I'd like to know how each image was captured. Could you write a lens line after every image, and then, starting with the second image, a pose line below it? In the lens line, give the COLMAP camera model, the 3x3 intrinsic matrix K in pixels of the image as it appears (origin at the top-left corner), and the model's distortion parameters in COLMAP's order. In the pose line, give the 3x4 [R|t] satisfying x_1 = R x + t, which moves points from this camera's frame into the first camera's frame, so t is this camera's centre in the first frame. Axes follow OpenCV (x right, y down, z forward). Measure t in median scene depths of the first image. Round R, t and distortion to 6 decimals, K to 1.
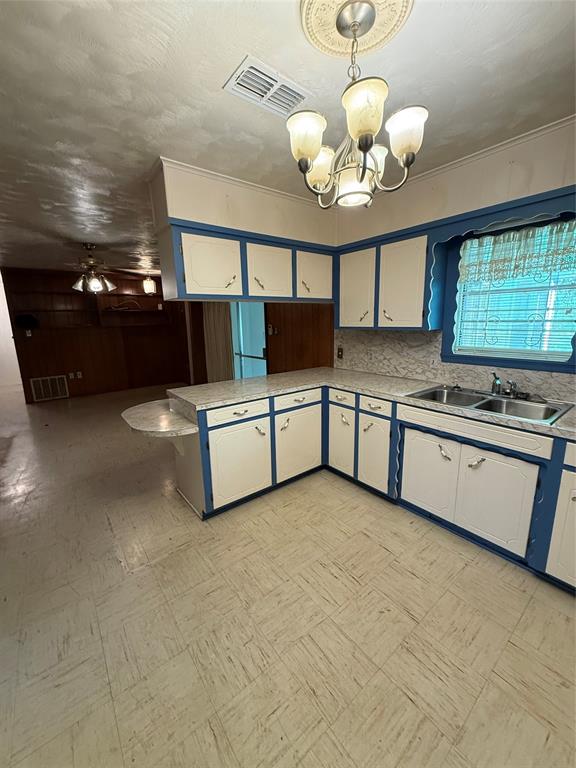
lens RADIAL K [[306.9, 0, 288.8], [0, 306.9, 379.6], [0, 0, 1]] dist [0.002246, 0.000182]
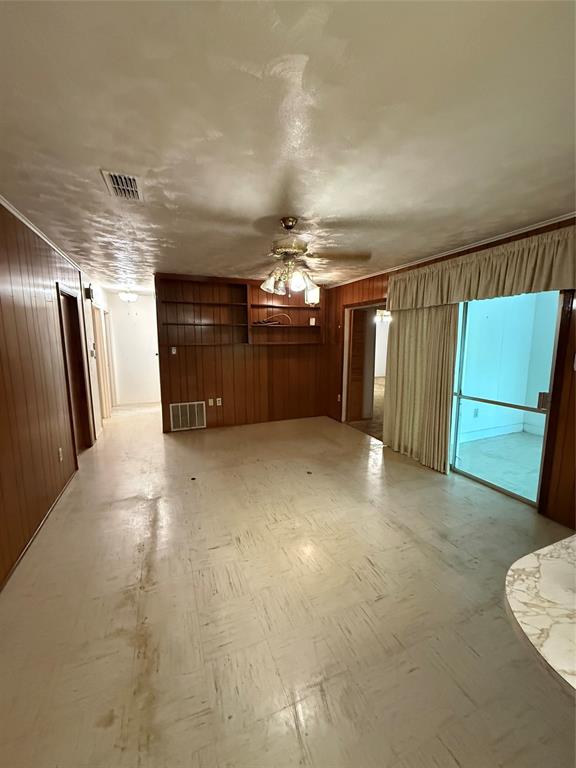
lens RADIAL K [[306.9, 0, 290.1], [0, 306.9, 382.6], [0, 0, 1]] dist [0.002246, 0.000182]
pose [[0.963024, 0.060475, -0.262539, -0.297649], [-0.073401, 0.996512, -0.039701, -0.050543], [0.259223, 0.057504, 0.964104, 0.261964]]
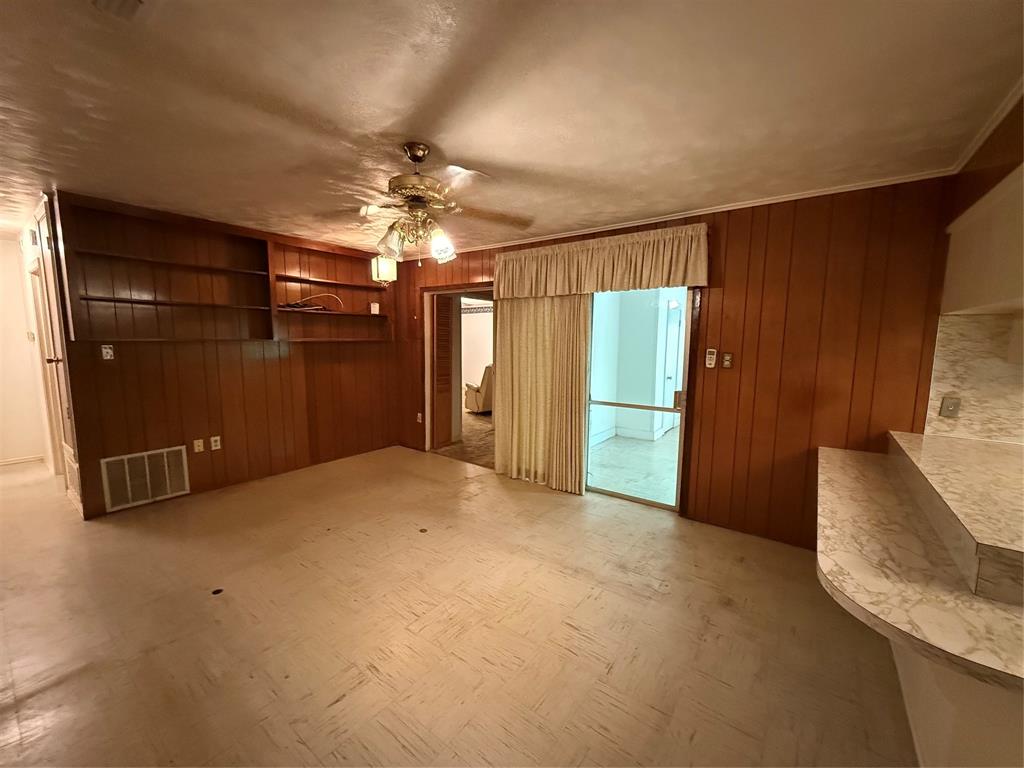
lens RADIAL K [[409.2, 0, 515.5], [0, 409.2, 388.6], [0, 0, 1]] dist [0.002246, 0.000182]
pose [[0.964600, 0.001386, 0.263713, -0.430550], [0.018256, 0.997236, -0.072015, -0.046707], [-0.263084, 0.074280, 0.961909, 0.294609]]
